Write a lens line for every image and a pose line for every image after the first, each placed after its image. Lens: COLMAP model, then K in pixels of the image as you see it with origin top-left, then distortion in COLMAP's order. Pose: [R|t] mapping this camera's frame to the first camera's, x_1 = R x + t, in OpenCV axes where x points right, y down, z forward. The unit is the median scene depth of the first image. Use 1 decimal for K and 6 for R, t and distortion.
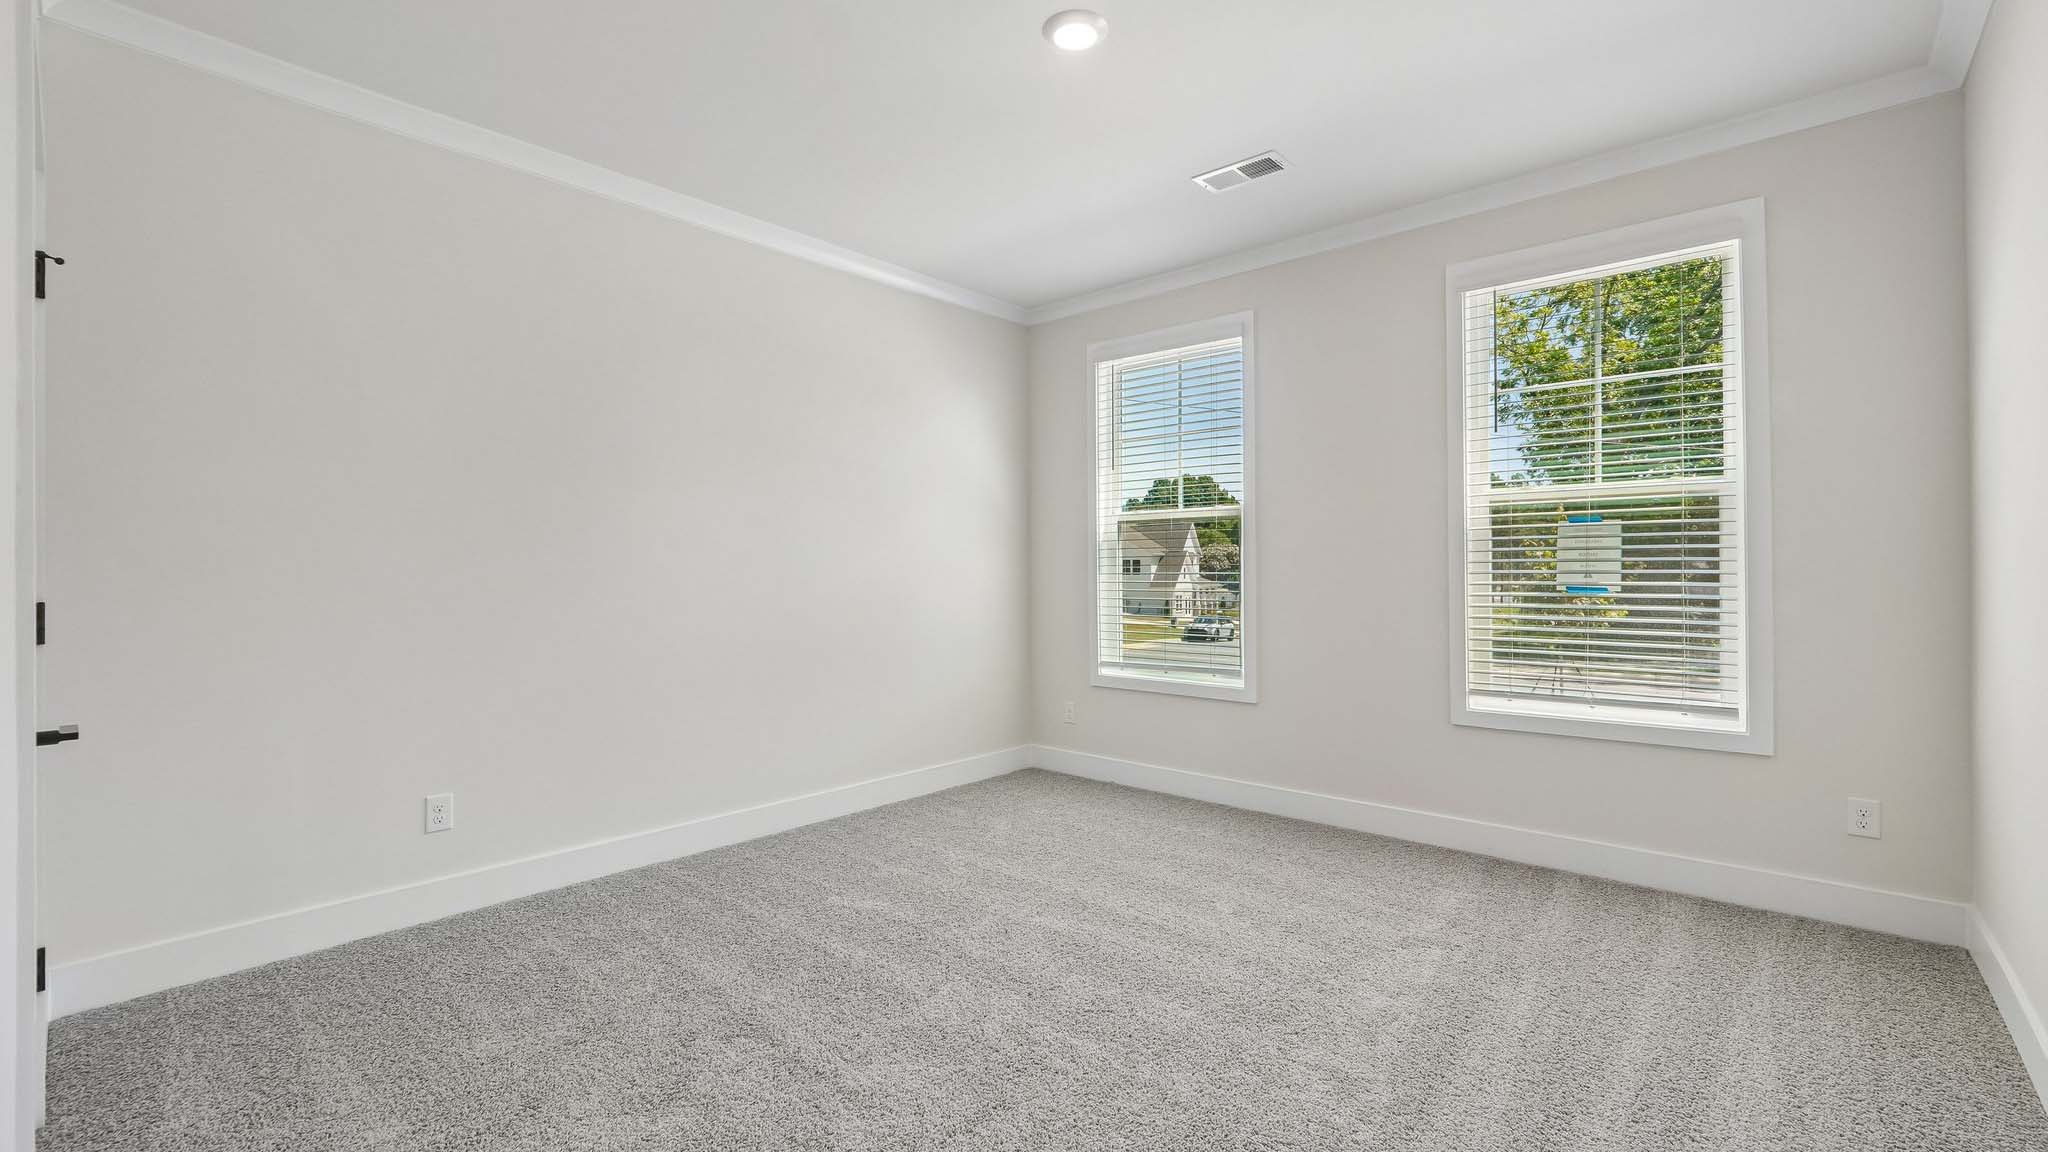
lens RADIAL K [[861.9, 0, 1021.0], [0, 861.9, 579.1], [0, 0, 1]] dist [-0.016481, 0.005999]
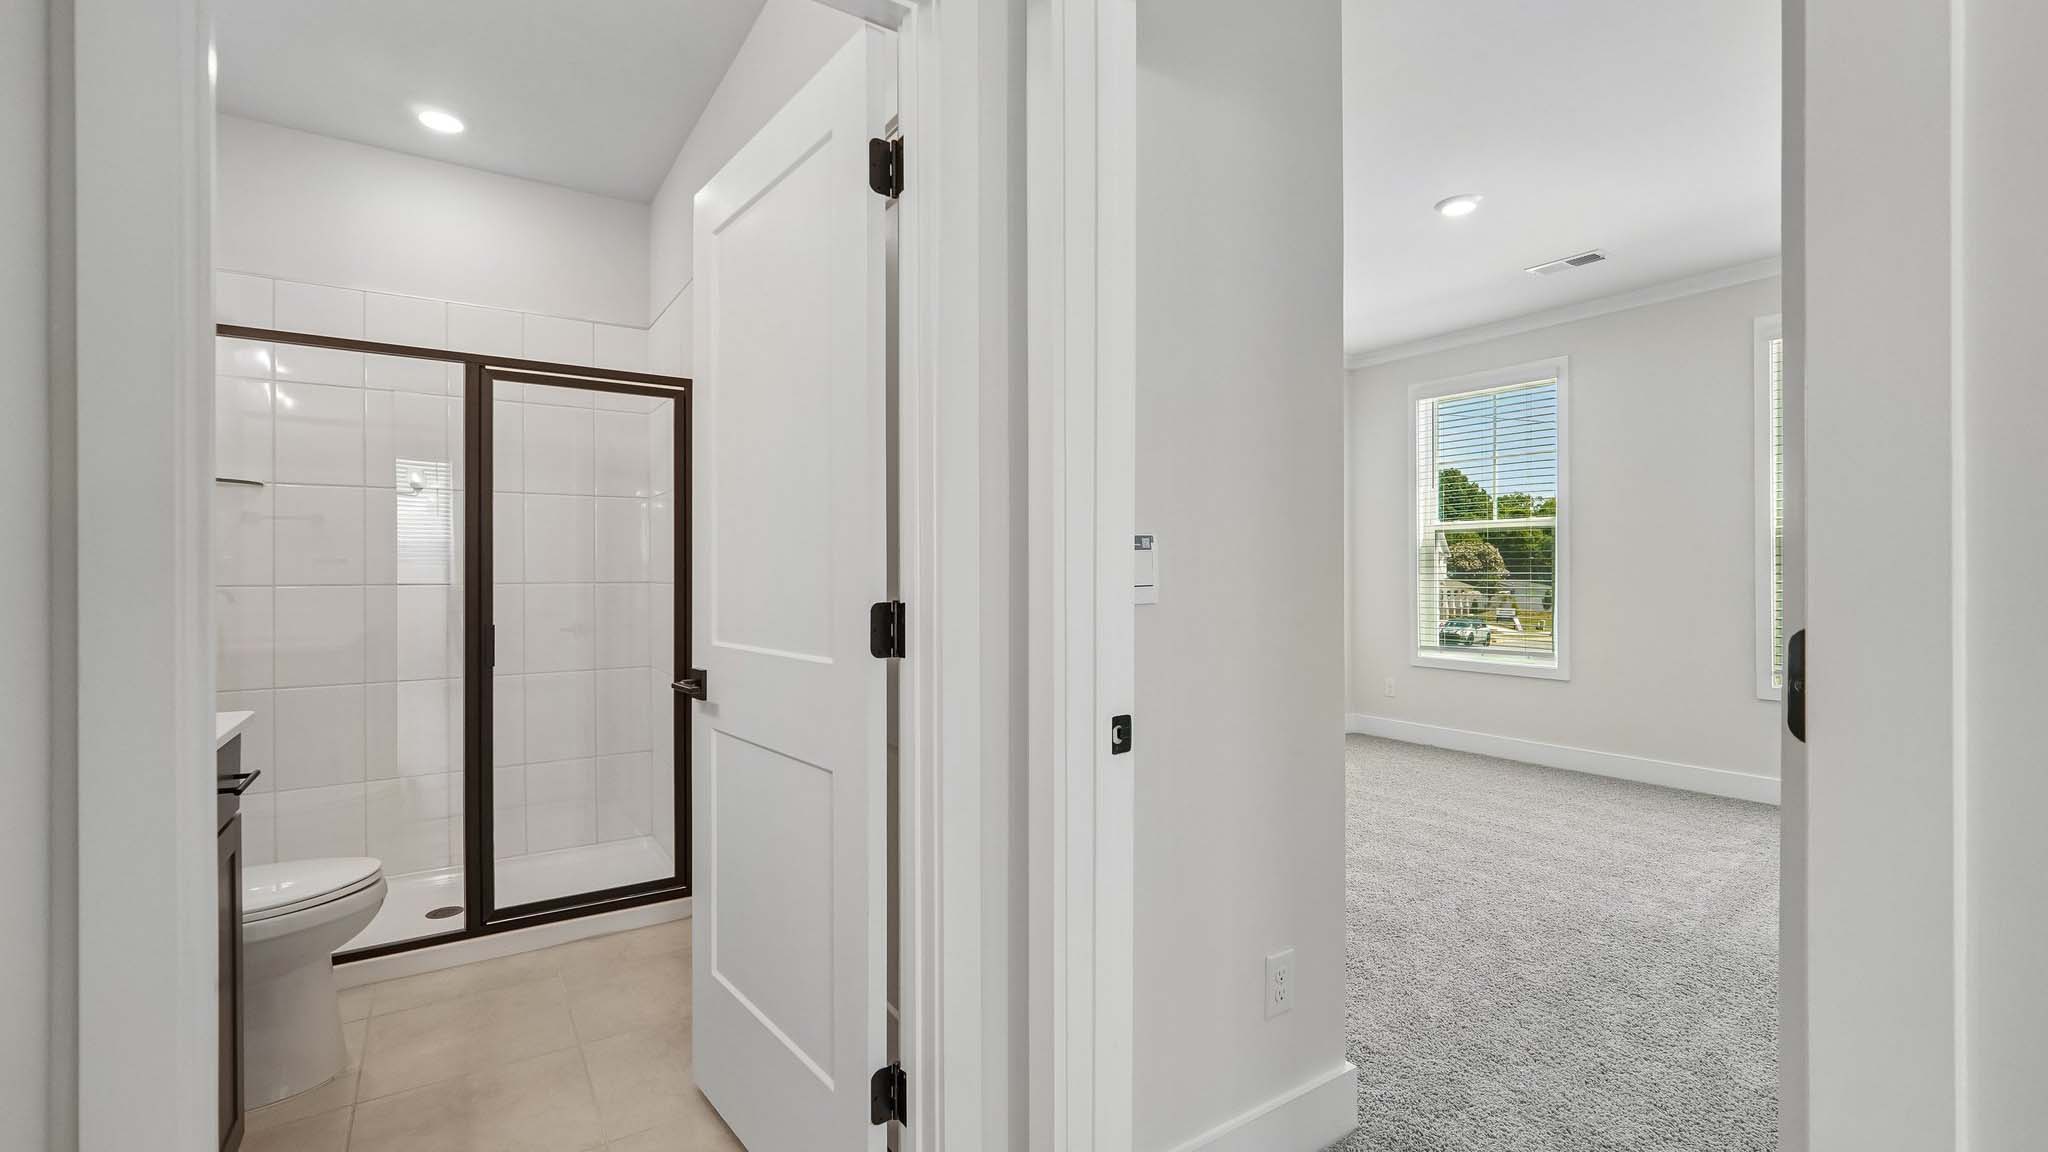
lens RADIAL K [[861.9, 0, 1019.6], [0, 861.9, 580.8], [0, 0, 1]] dist [-0.016481, 0.005999]
pose [[0.967975, 0.003248, -0.251025, -0.150176], [-0.002850, 0.999994, 0.001953, 0.002945], [0.251030, -0.001175, 0.967979, -0.313844]]
